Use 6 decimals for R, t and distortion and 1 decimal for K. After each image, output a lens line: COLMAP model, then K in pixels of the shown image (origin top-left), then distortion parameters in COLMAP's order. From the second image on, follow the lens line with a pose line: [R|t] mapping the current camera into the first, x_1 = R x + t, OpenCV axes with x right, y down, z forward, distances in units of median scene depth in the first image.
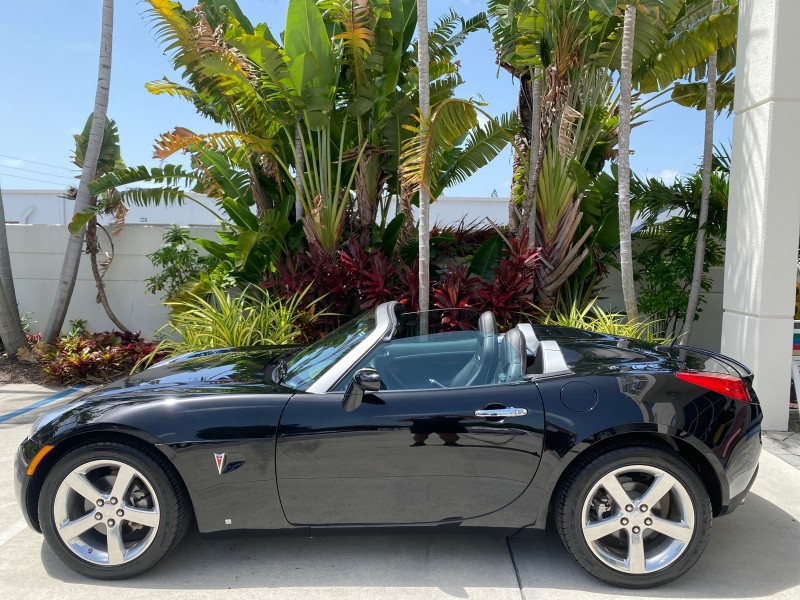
lens RADIAL K [[612.3, 0, 401.3], [0, 612.3, 297.8], [0, 0, 1]] dist [0.012595, -0.003562]
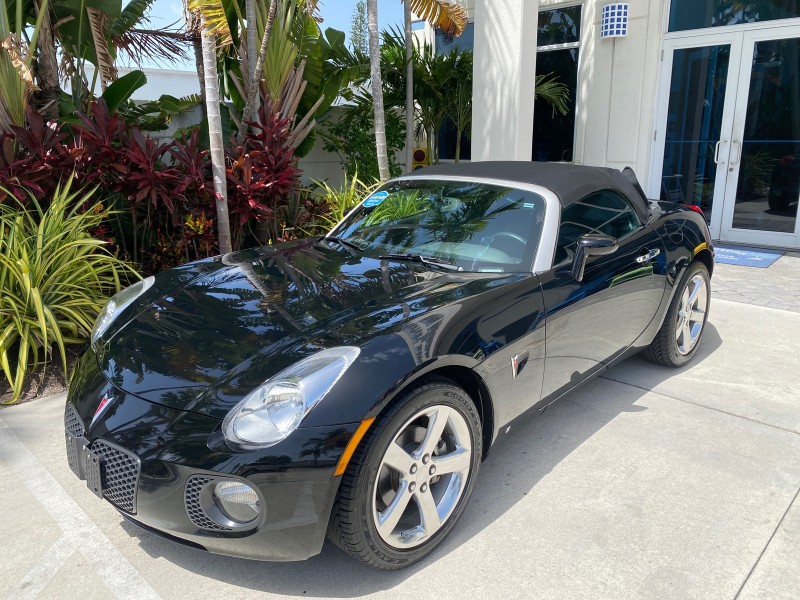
lens RADIAL K [[613.7, 0, 396.3], [0, 613.7, 291.7], [0, 0, 1]] dist [0.003545, 0.000669]
pose [[0.673747, -0.207720, 0.709167, -0.389978], [0.073059, 0.973702, 0.215795, -0.013111], [-0.735342, -0.093580, 0.671204, 0.215744]]
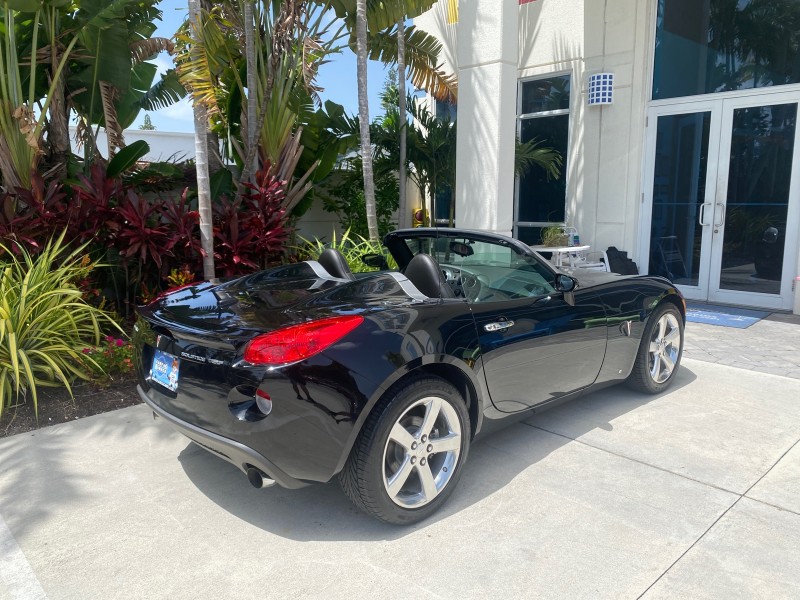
lens RADIAL K [[614.3, 0, 396.4], [0, 614.3, 297.5], [0, 0, 1]] dist [0.006561, -0.003656]
pose [[0.711194, -0.136647, 0.689587, -0.360804], [0.066486, 0.989604, 0.127528, -0.007409], [-0.699845, -0.044849, 0.712886, 0.144091]]
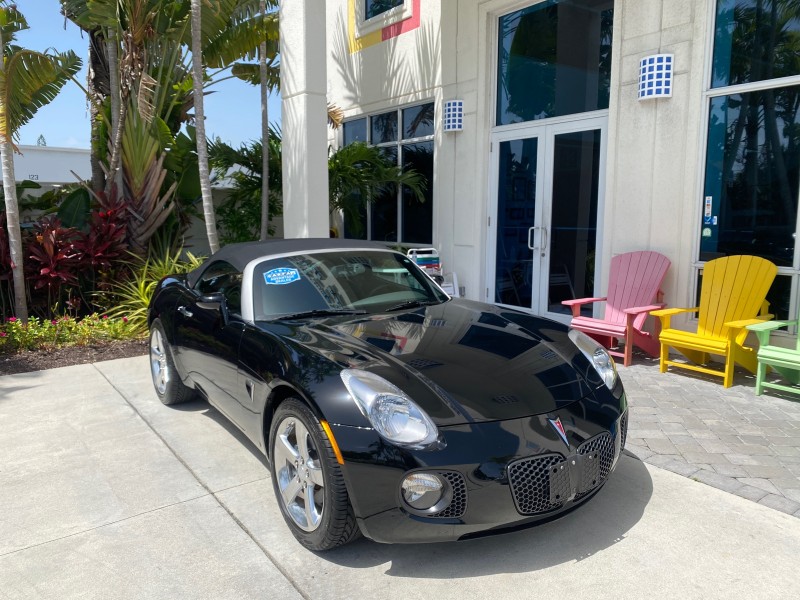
lens RADIAL K [[614.3, 0, 396.4], [0, 614.3, 297.5], [0, 0, 1]] dist [0.006561, -0.003656]
pose [[0.788842, -0.095323, 0.607159, -0.082189], [0.051261, 0.994661, 0.089560, 0.015424], [-0.612454, -0.039525, 0.789517, -0.164387]]
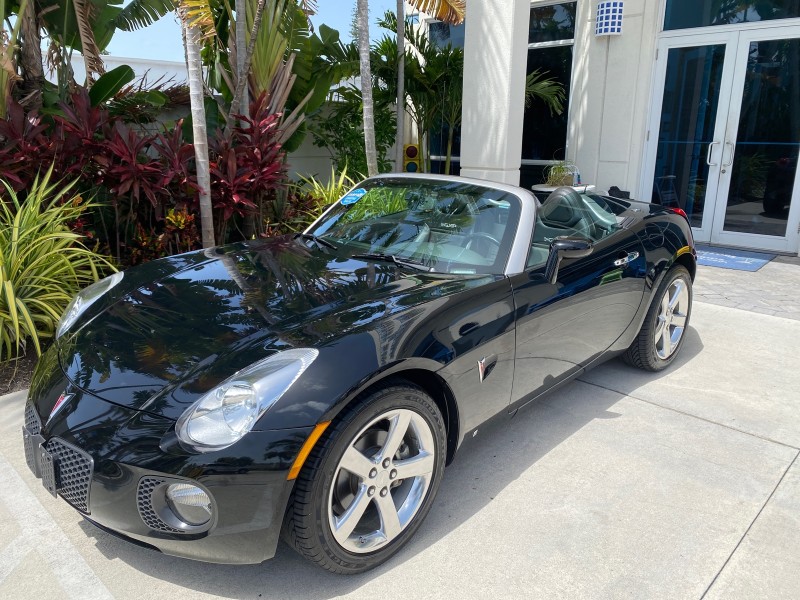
lens RADIAL K [[615.0, 0, 392.6], [0, 615.0, 297.4], [0, 0, 1]] dist [0.001121, 0.002079]
pose [[0.677945, -0.207714, 0.705156, -0.374803], [0.057600, 0.971310, 0.230736, -0.013454], [-0.732852, -0.115809, 0.670459, 0.207184]]
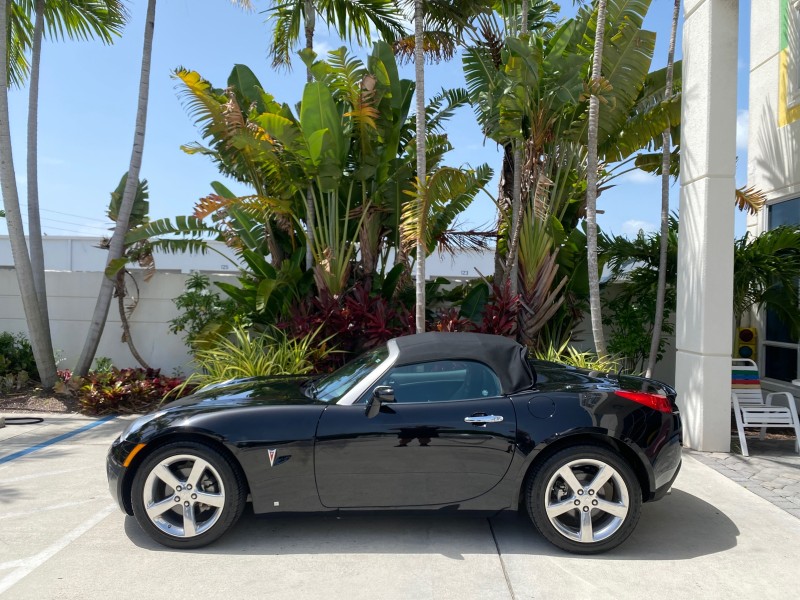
lens RADIAL K [[610.9, 0, 401.7], [0, 610.9, 300.0], [0, 0, 1]] dist [0.041616, -0.061727]
pose [[0.999841, 0.006658, 0.016513, -0.015821], [-0.005487, 0.997535, -0.069958, 0.008710], [-0.016938, 0.069857, 0.997413, -0.135425]]
